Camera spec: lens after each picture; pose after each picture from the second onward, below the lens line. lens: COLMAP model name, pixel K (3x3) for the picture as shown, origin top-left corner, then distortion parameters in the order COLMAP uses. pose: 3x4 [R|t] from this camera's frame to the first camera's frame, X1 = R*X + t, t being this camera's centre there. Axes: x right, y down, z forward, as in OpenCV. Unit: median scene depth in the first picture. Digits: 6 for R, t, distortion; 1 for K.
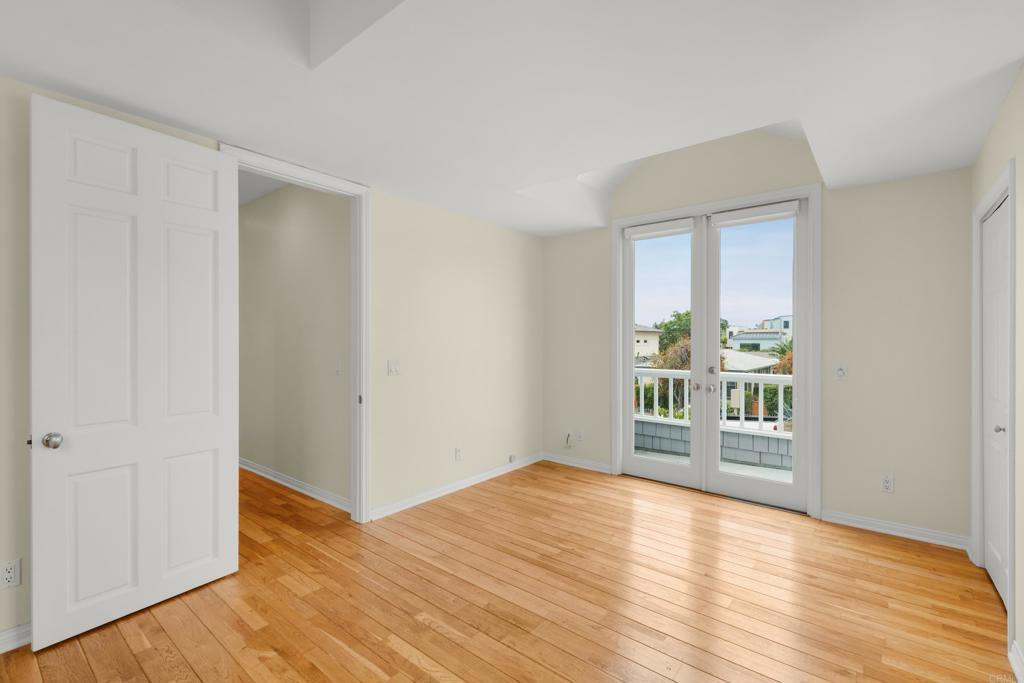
lens RADIAL K [[447.1, 0, 510.3], [0, 447.1, 341.7], [0, 0, 1]] dist [0.000976, -0.000143]
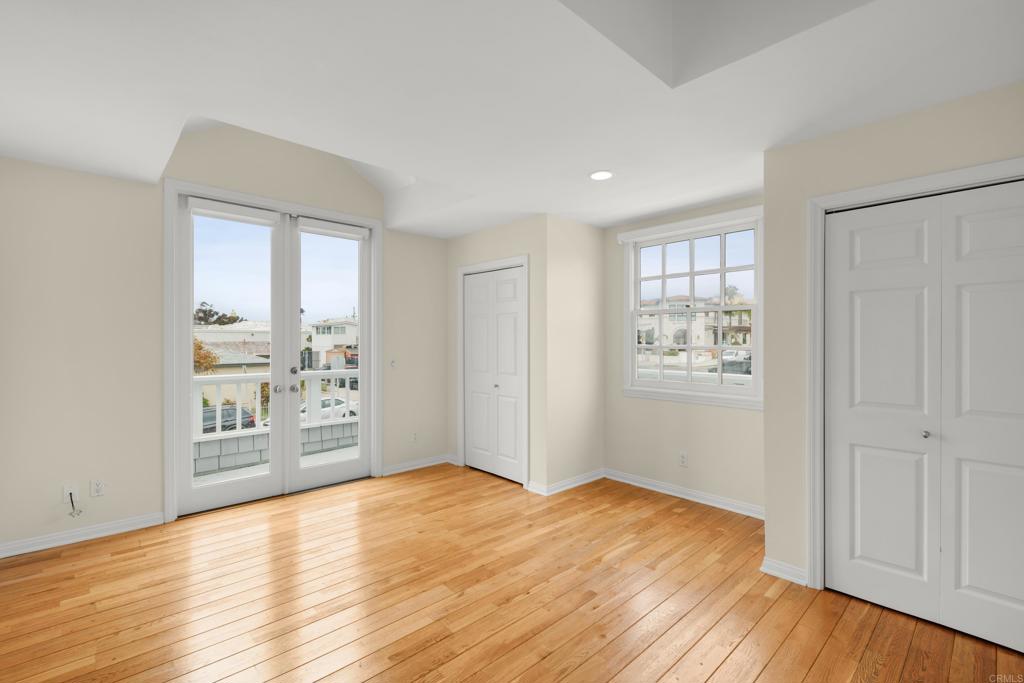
lens RADIAL K [[447.1, 0, 510.3], [0, 447.1, 341.7], [0, 0, 1]] dist [0.000976, -0.000143]
pose [[0.129232, -0.001229, 0.991614, -0.482673], [0.001857, 0.999998, 0.000998, -0.000693], [-0.991613, 0.001712, 0.129234, 0.386991]]
